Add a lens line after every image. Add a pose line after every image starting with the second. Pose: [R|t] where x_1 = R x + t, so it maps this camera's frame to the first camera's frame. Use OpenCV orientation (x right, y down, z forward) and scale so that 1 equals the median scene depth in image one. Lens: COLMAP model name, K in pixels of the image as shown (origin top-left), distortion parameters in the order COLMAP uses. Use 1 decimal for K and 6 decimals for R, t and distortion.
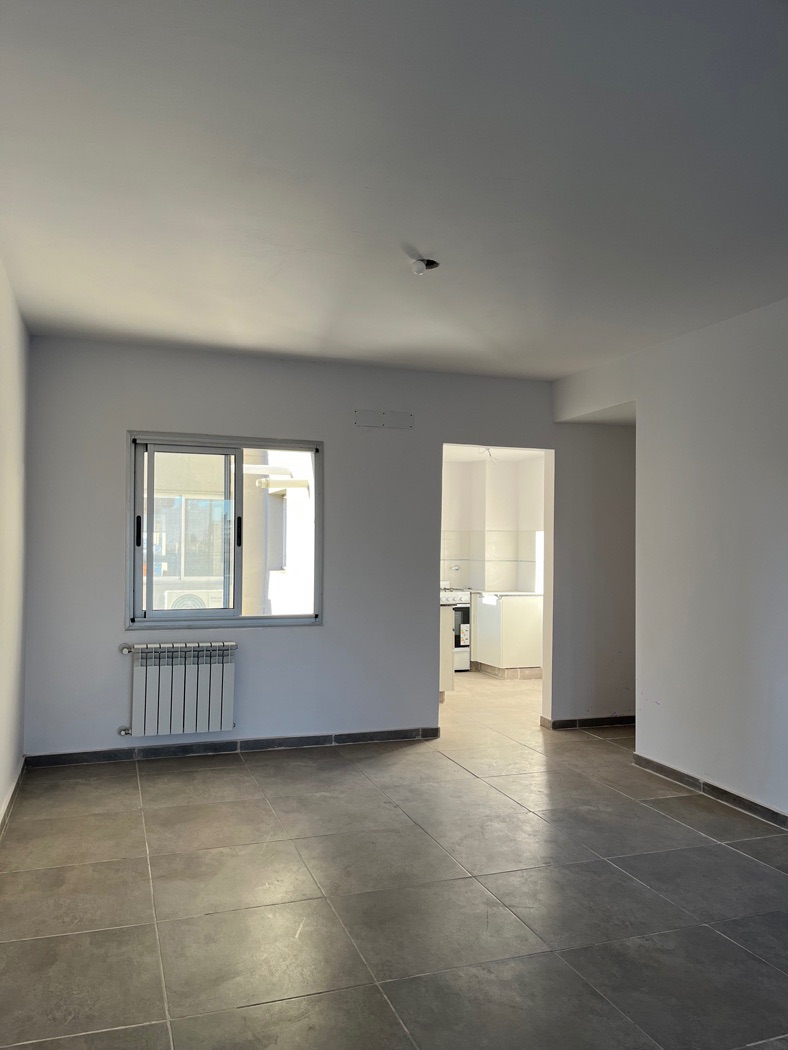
lens RADIAL K [[792.6, 0, 383.7], [0, 792.6, 539.7], [0, 0, 1]] dist [0.067266, -0.093349]
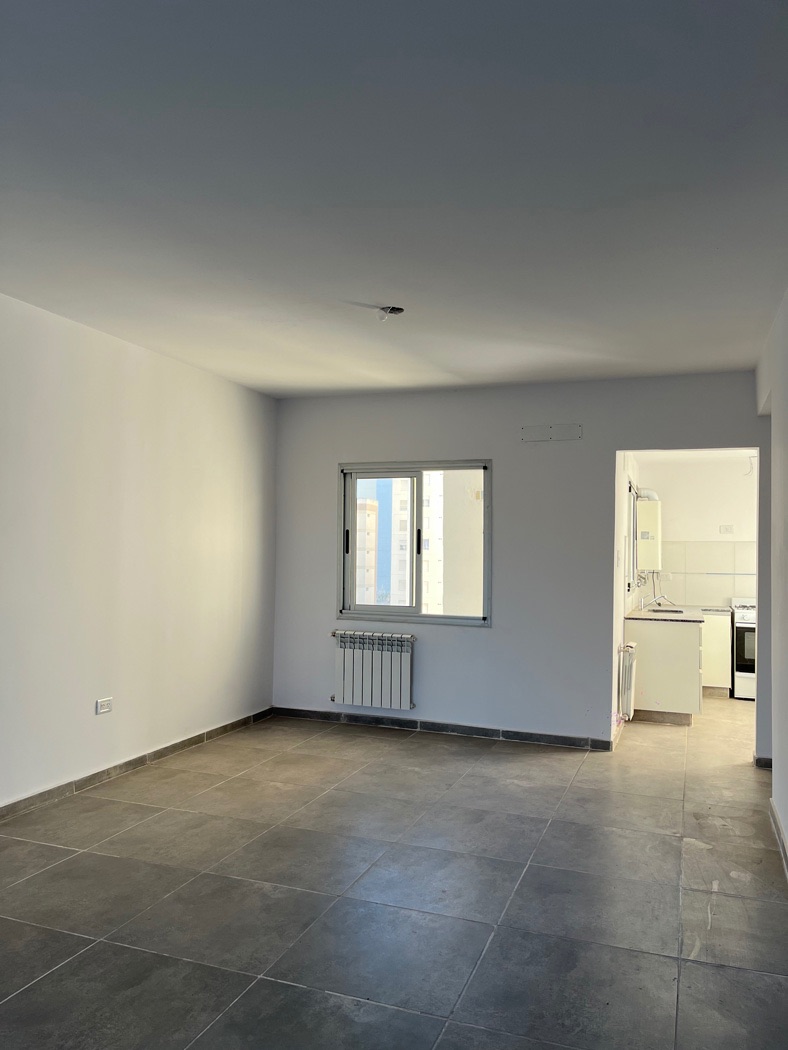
lens RADIAL K [[792.6, 0, 395.7], [0, 792.6, 527.8], [0, 0, 1]] dist [0.067266, -0.093349]
pose [[0.768393, -0.017246, -0.639746, 0.583041], [-0.005108, 0.999440, -0.033078, 0.009320], [0.639958, 0.028685, 0.767874, 0.082444]]
